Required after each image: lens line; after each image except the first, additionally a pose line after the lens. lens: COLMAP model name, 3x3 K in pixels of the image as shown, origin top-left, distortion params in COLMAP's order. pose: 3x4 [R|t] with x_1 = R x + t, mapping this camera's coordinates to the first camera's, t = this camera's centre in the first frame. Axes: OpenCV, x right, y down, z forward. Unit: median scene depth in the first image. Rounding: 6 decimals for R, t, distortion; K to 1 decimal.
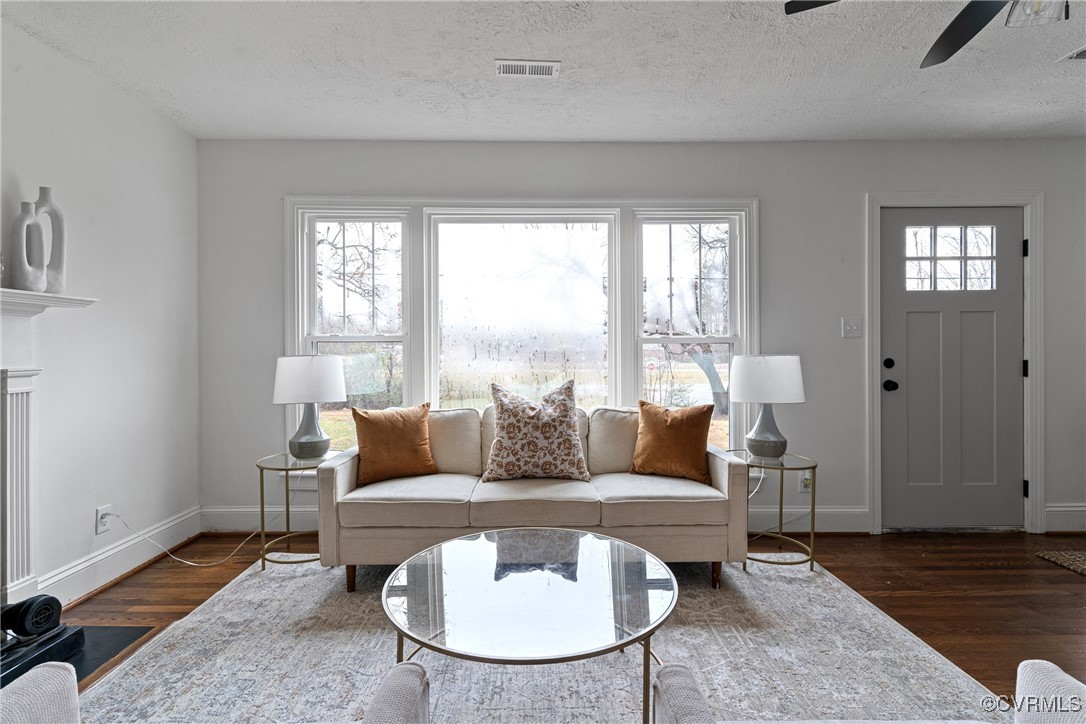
lens RADIAL K [[524.1, 0, 541.6], [0, 524.1, 352.5], [0, 0, 1]] dist [0.005933, -0.000401]
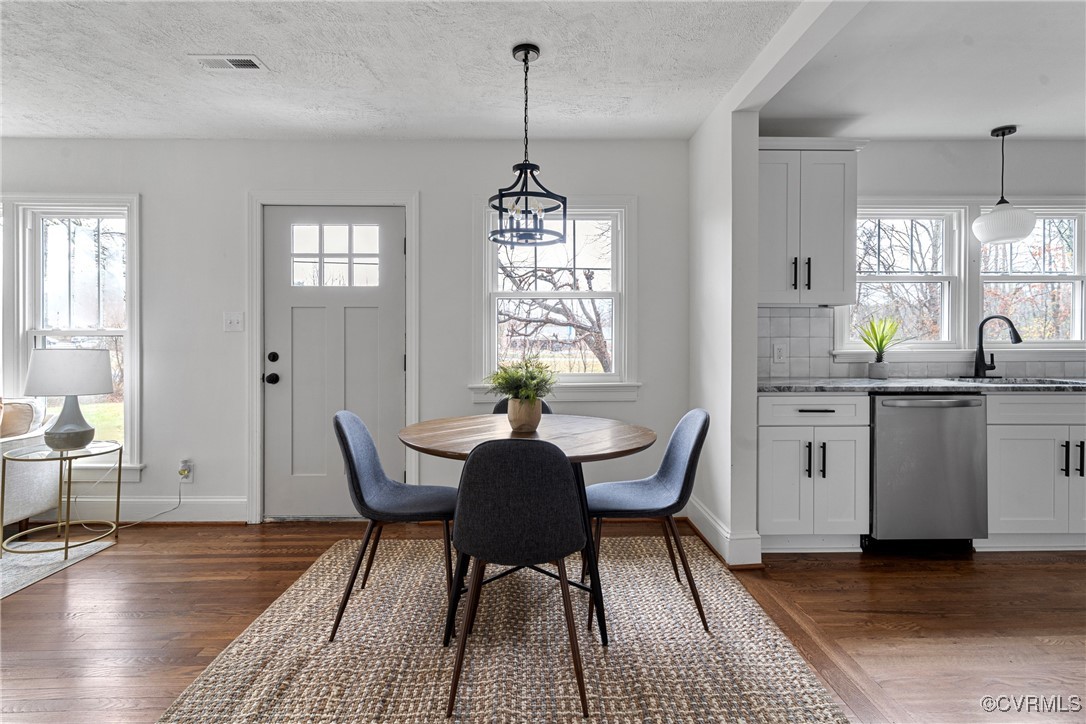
lens RADIAL K [[524.1, 0, 546.2], [0, 524.1, 345.7], [0, 0, 1]] dist [0.005933, -0.000401]
pose [[0.999891, 0.010036, 0.010861, 1.180736], [-0.010026, 0.999949, -0.000993, -0.005623], [-0.010870, 0.000884, 0.999941, -0.031757]]
